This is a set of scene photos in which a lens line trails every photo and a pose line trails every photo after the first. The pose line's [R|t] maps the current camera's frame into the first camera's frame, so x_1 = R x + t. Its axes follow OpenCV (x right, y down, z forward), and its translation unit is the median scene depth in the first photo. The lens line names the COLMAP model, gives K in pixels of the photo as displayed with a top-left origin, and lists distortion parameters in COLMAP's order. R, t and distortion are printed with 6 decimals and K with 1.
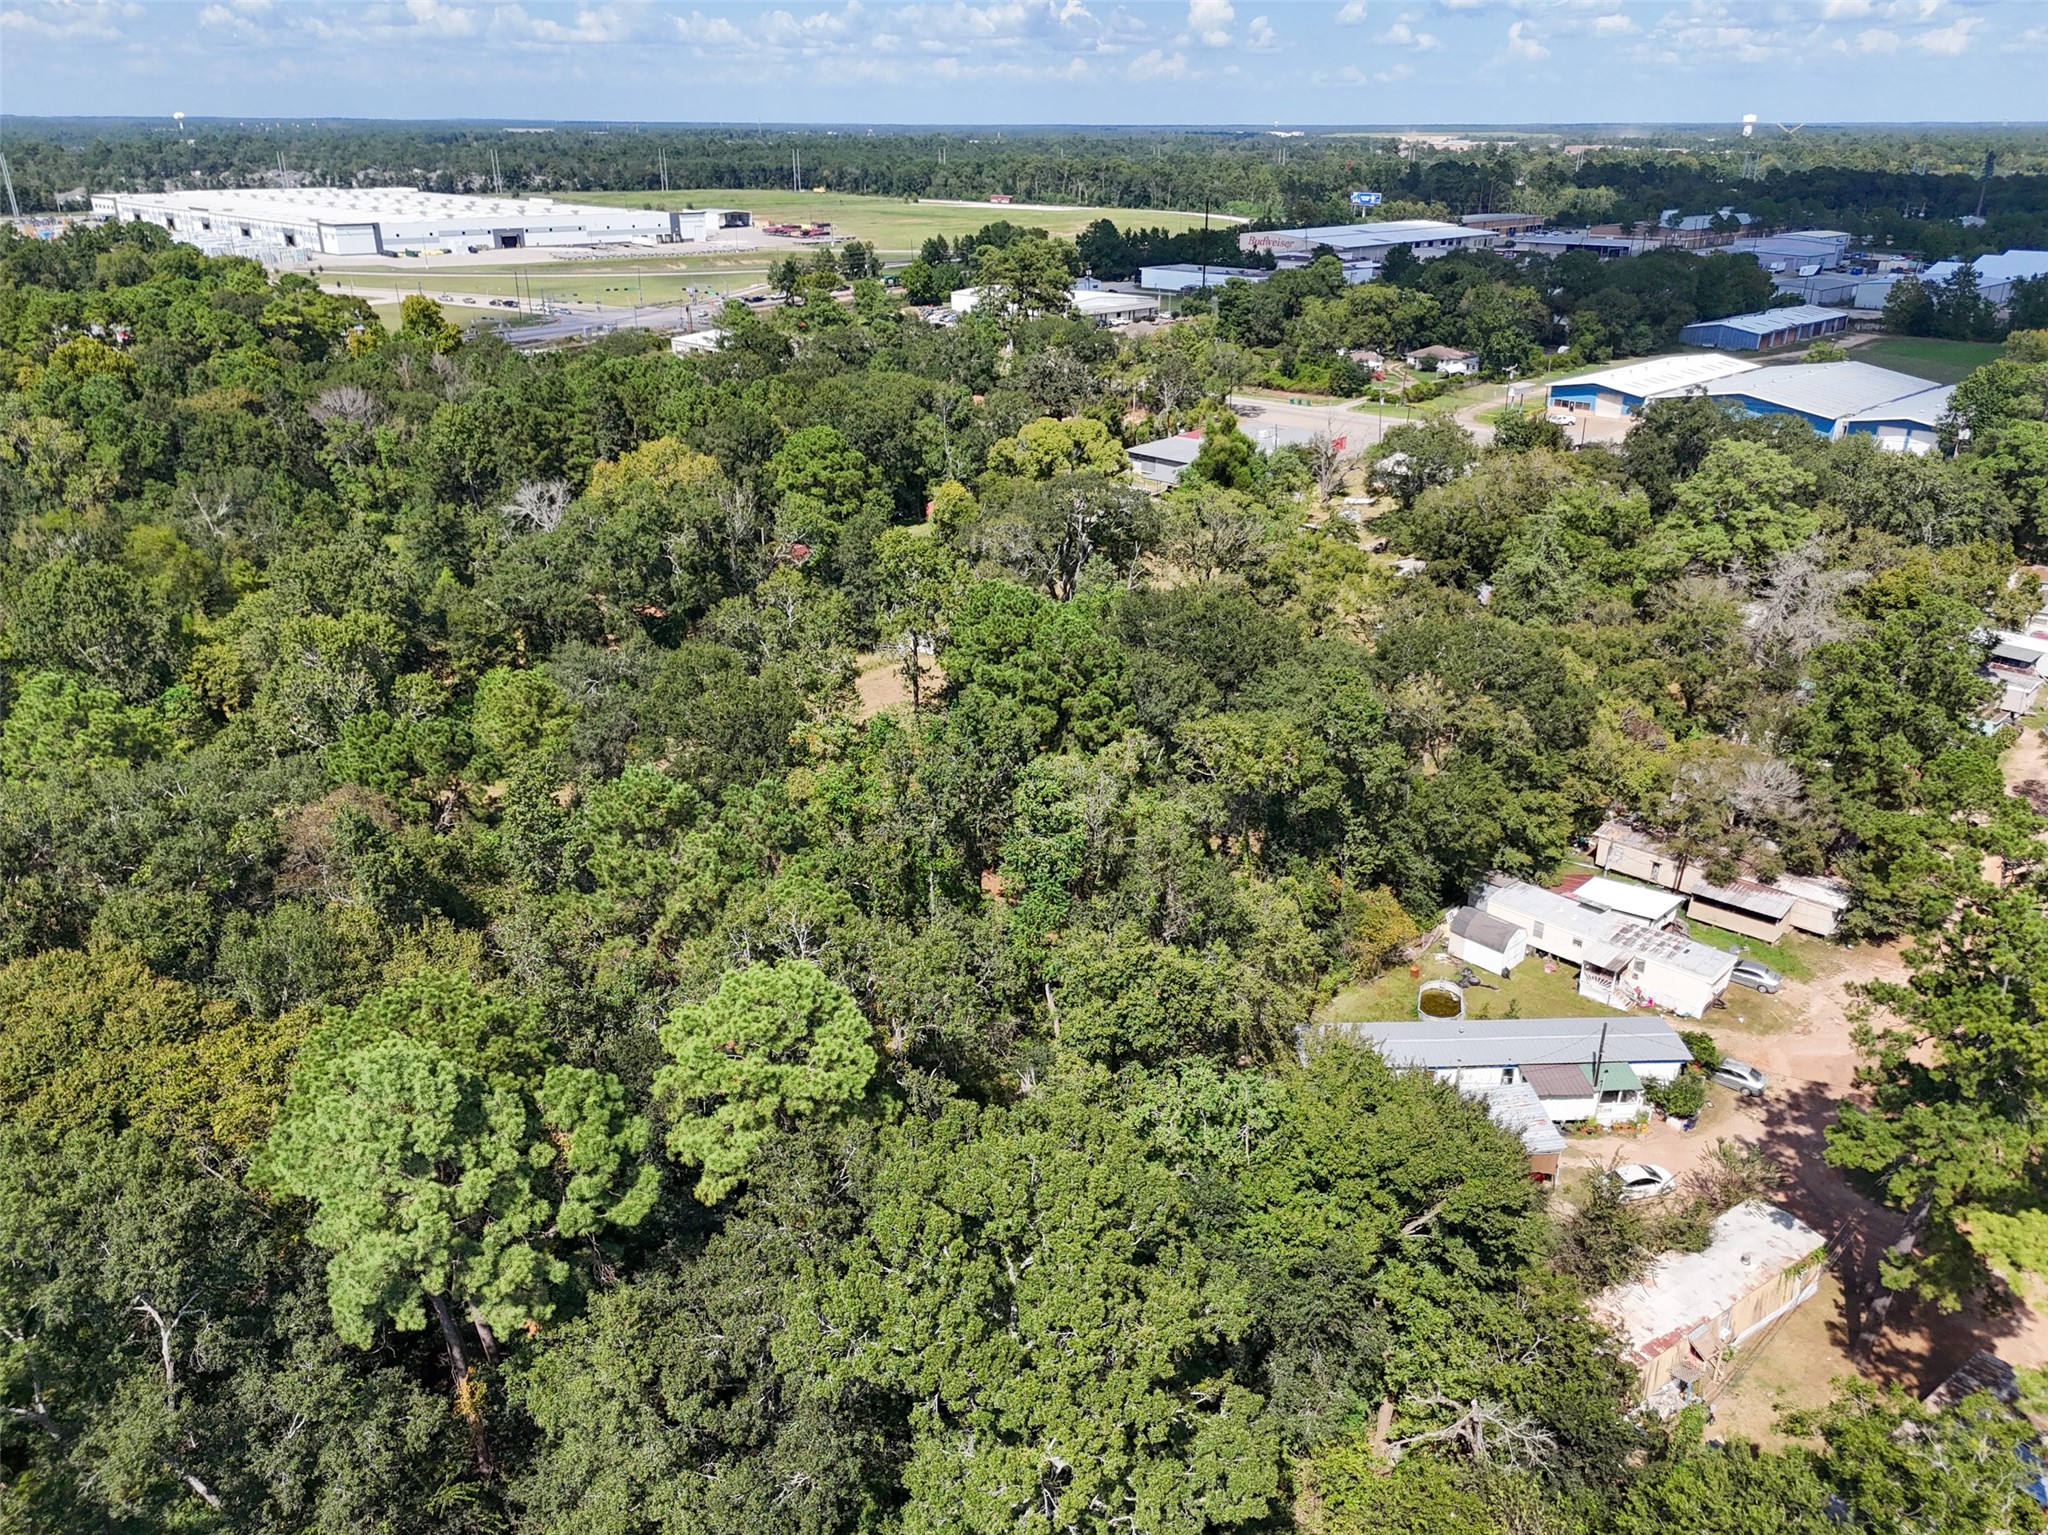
lens RADIAL K [[1504.4, 0, 1034.6], [0, 1504.4, 758.3], [0, 0, 1]] dist [0.063681, -0.055359]
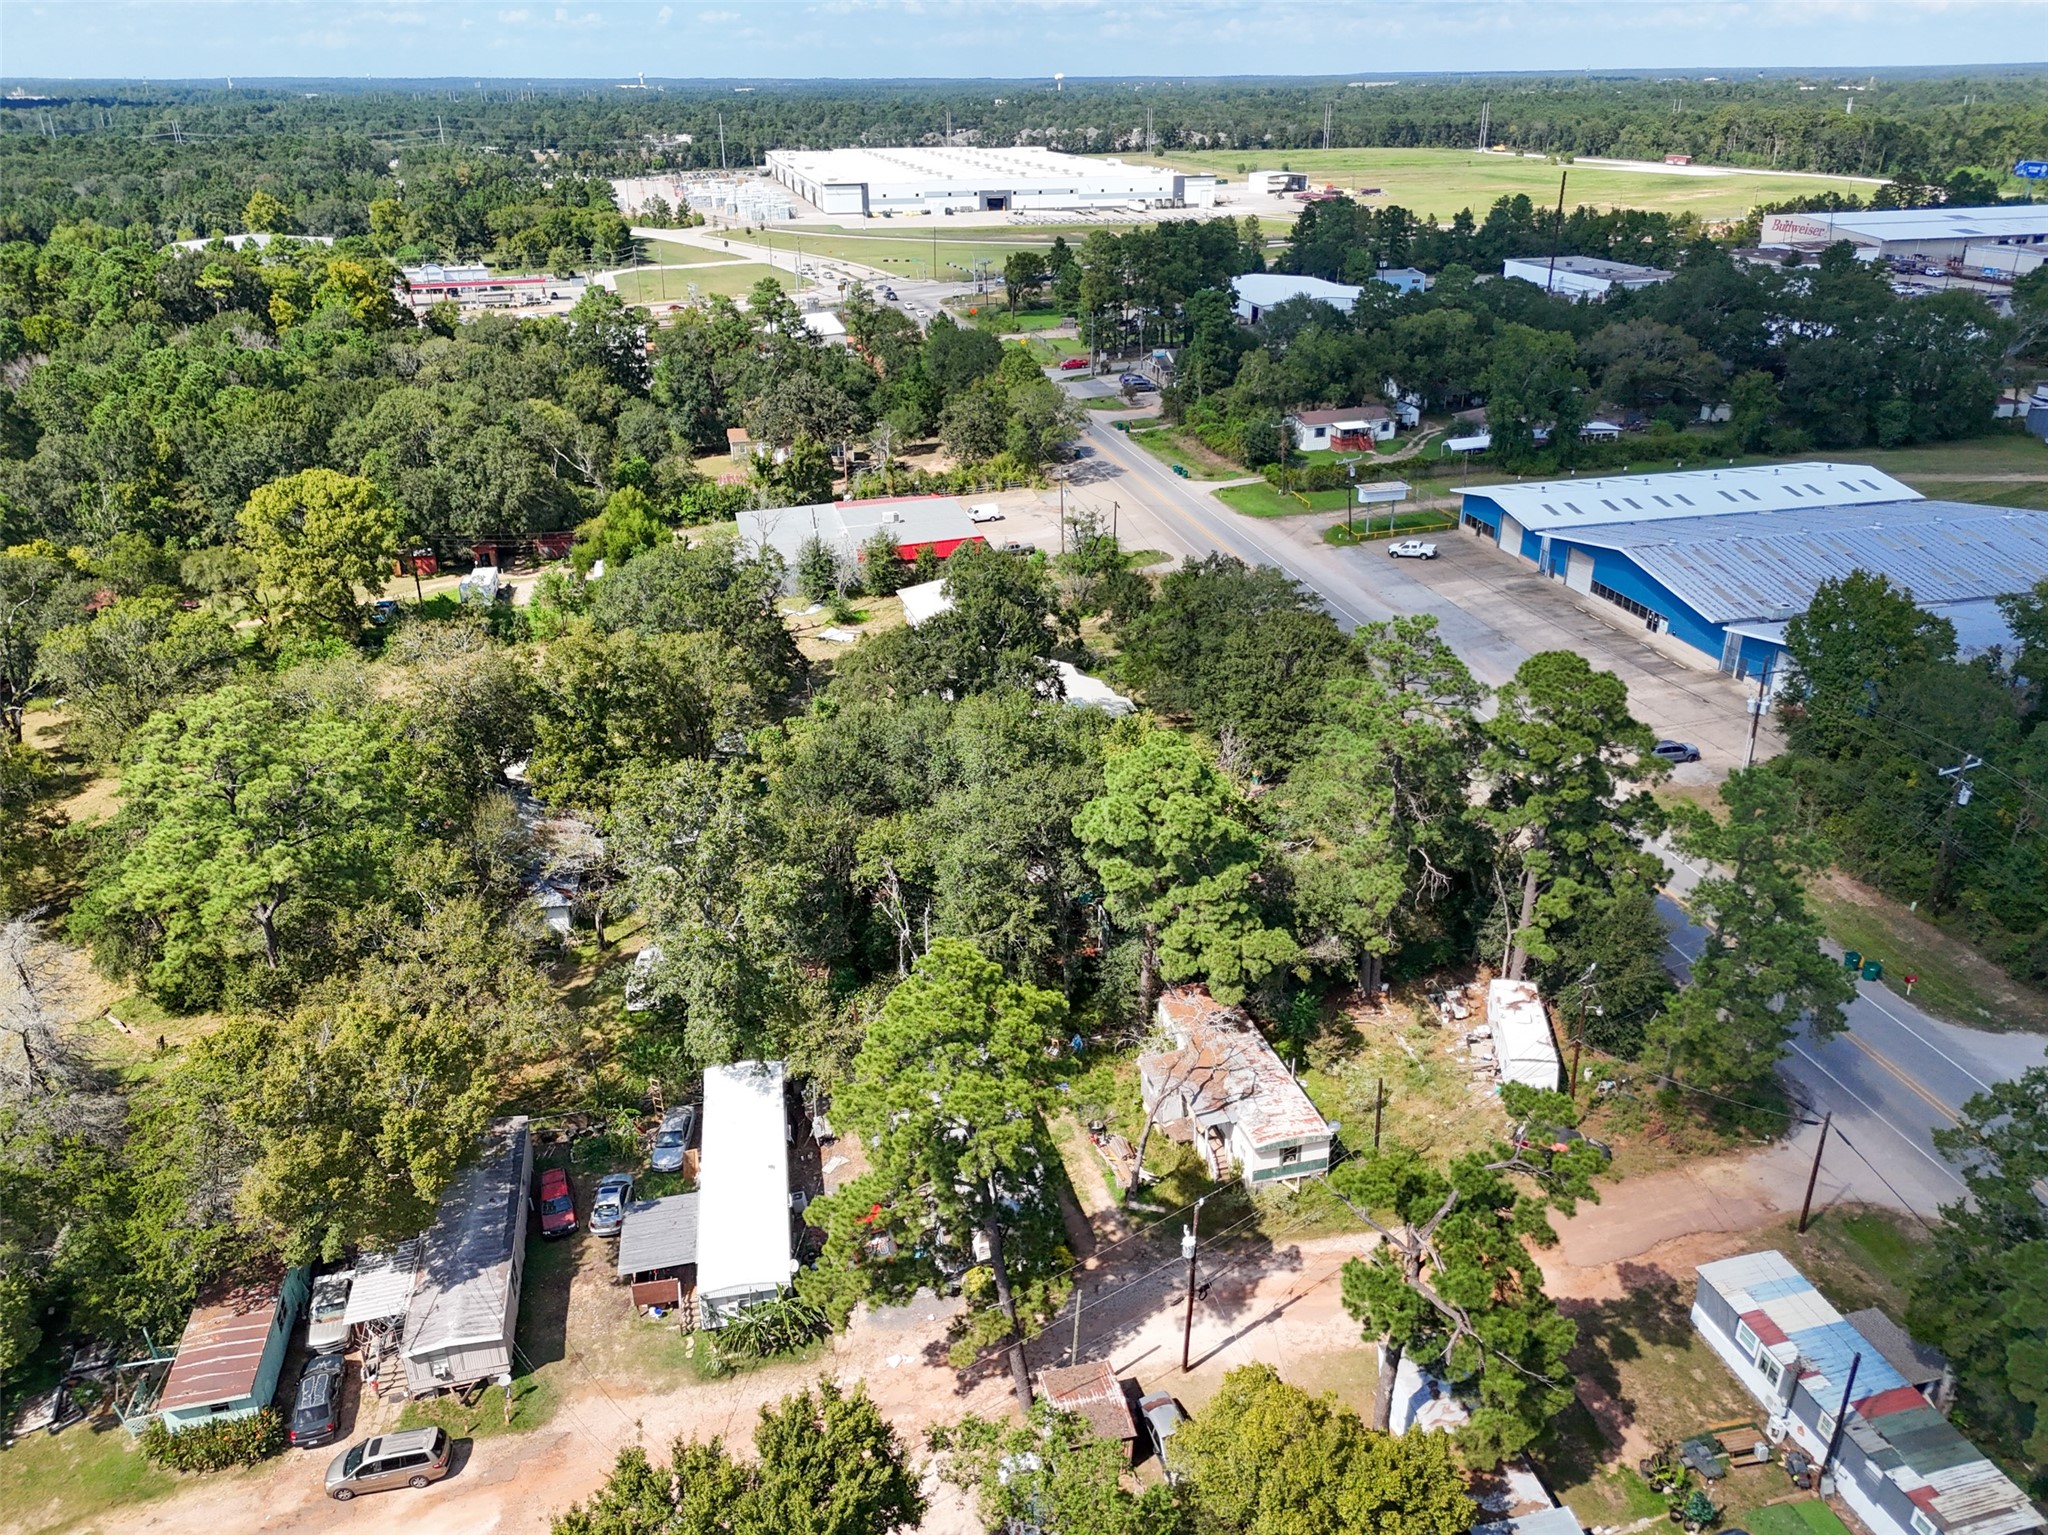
lens RADIAL K [[1504.4, 0, 1033.1], [0, 1504.4, 769.7], [0, 0, 1]] dist [0.063681, -0.055359]
pose [[0.860477, 0.203220, -0.467206, 0.507811], [-0.187705, 0.978953, 0.080108, -0.147075], [0.473652, 0.018766, 0.880512, 0.348822]]
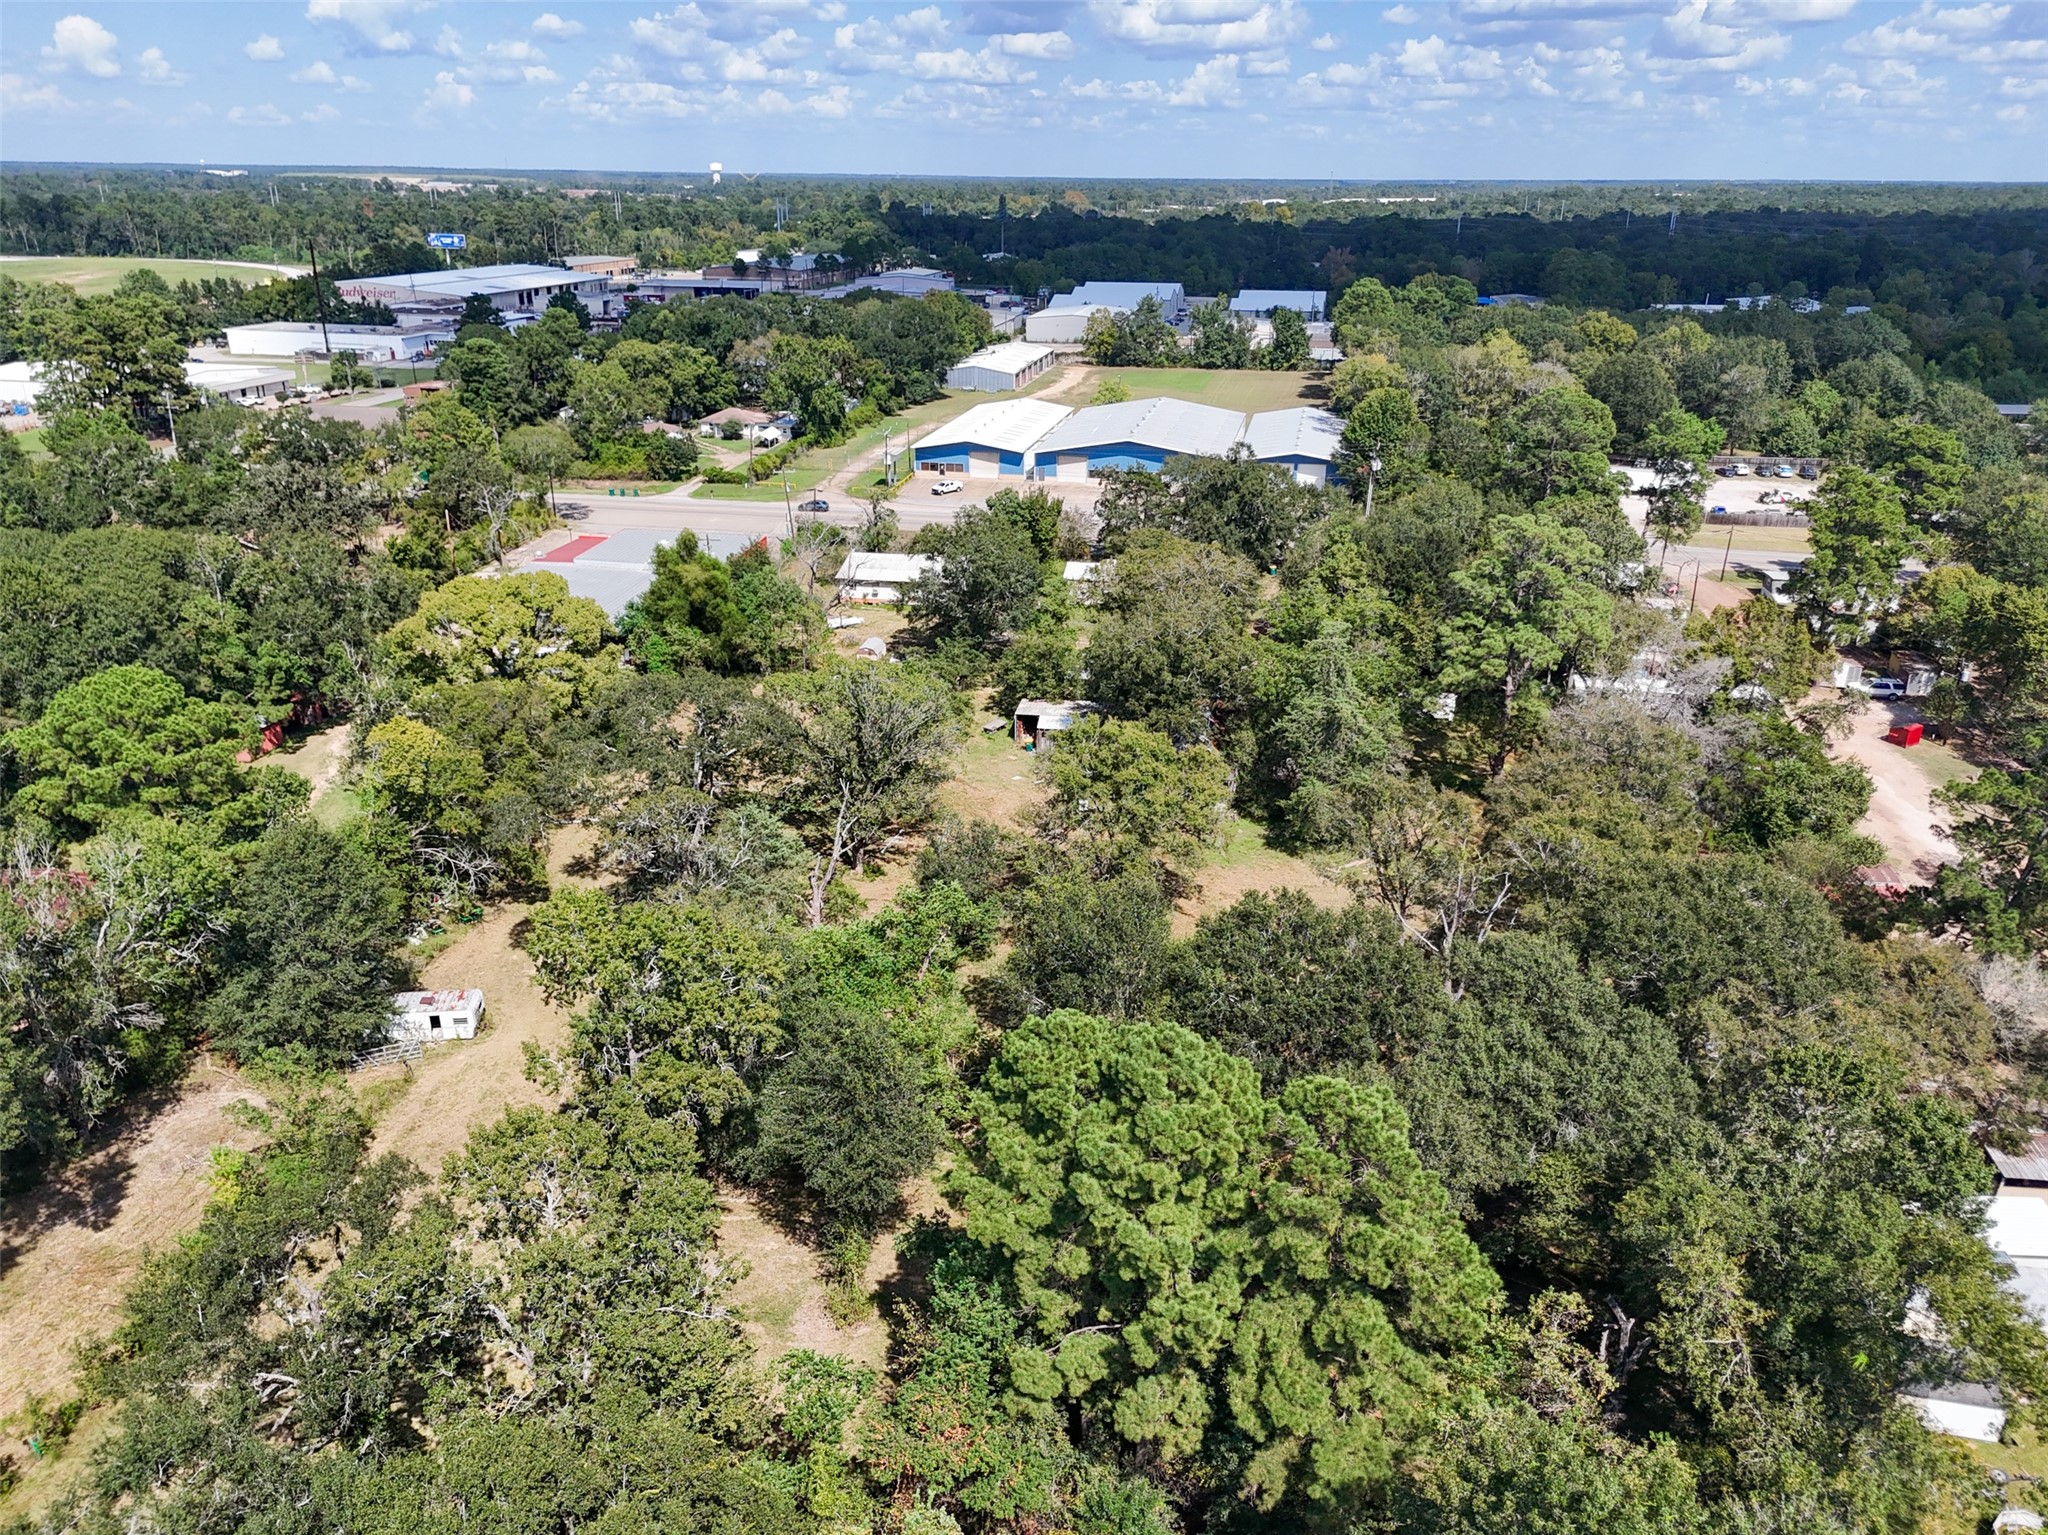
lens RADIAL K [[1504.4, 0, 1031.4], [0, 1504.4, 766.5], [0, 0, 1]] dist [0.063681, -0.055359]
pose [[0.815563, -0.205328, 0.541015, -0.111664], [0.216752, 0.975262, 0.043387, -0.089547], [-0.536540, 0.081881, 0.839893, 0.250437]]
